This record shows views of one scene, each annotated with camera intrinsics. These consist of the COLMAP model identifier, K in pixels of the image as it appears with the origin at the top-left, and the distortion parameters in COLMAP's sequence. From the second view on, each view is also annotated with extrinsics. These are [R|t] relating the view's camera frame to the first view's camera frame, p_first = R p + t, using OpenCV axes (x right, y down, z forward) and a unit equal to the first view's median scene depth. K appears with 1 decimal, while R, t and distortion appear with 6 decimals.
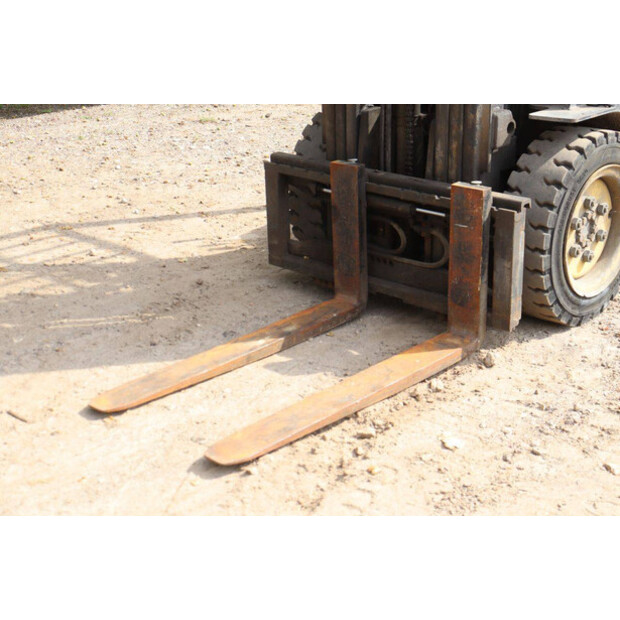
lens RADIAL K [[1074.2, 0, 309.3], [0, 1074.2, 305.5], [0, 0, 1]] dist [0.174194, 0.222962]
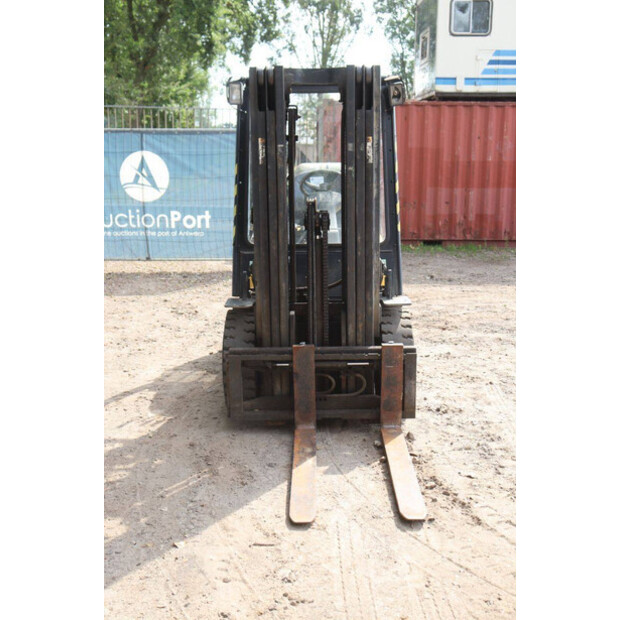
lens RADIAL K [[749.7, 0, 310.0], [0, 749.7, 310.0], [0, 0, 1]] dist [-0.004156, 0.041517]
pose [[0.733733, -0.134532, 0.665986, -0.736031], [0.237910, 0.969017, -0.066365, -0.106855], [-0.636424, 0.207139, 0.743006, 0.117278]]
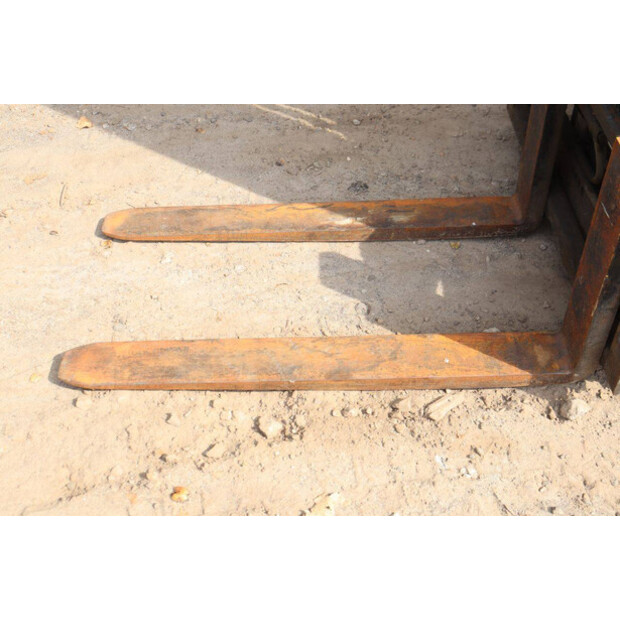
lens RADIAL K [[749.7, 0, 310.0], [0, 749.7, 310.0], [0, 0, 1]] dist [-0.004156, 0.041517]
pose [[0.685478, 0.510376, -0.519266, 0.249430], [-0.234587, 0.829969, 0.506083, -0.179202], [0.689267, -0.225095, 0.688653, 0.570638]]
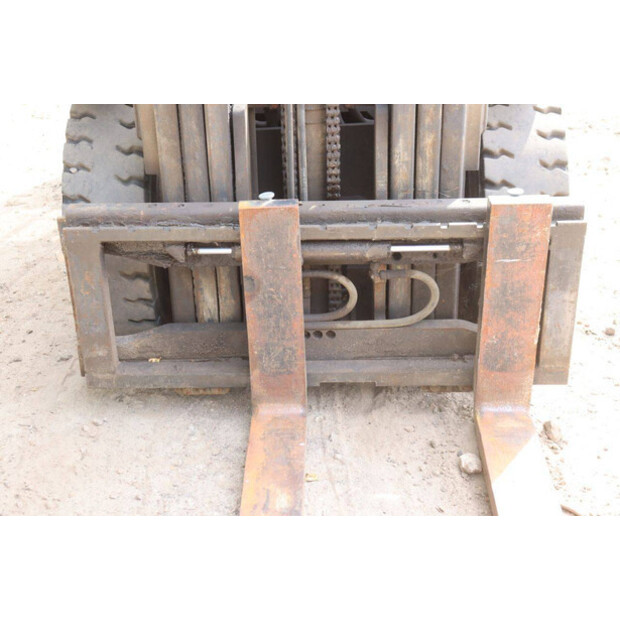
lens RADIAL K [[983.2, 0, 310.0], [0, 983.2, 310.0], [0, 0, 1]] dist [0.157621, 0.039053]
pose [[0.743525, -0.310664, 0.592164, -0.293451], [0.241828, 0.950518, 0.195025, -0.179261], [-0.623450, -0.001804, 0.781862, 0.565800]]
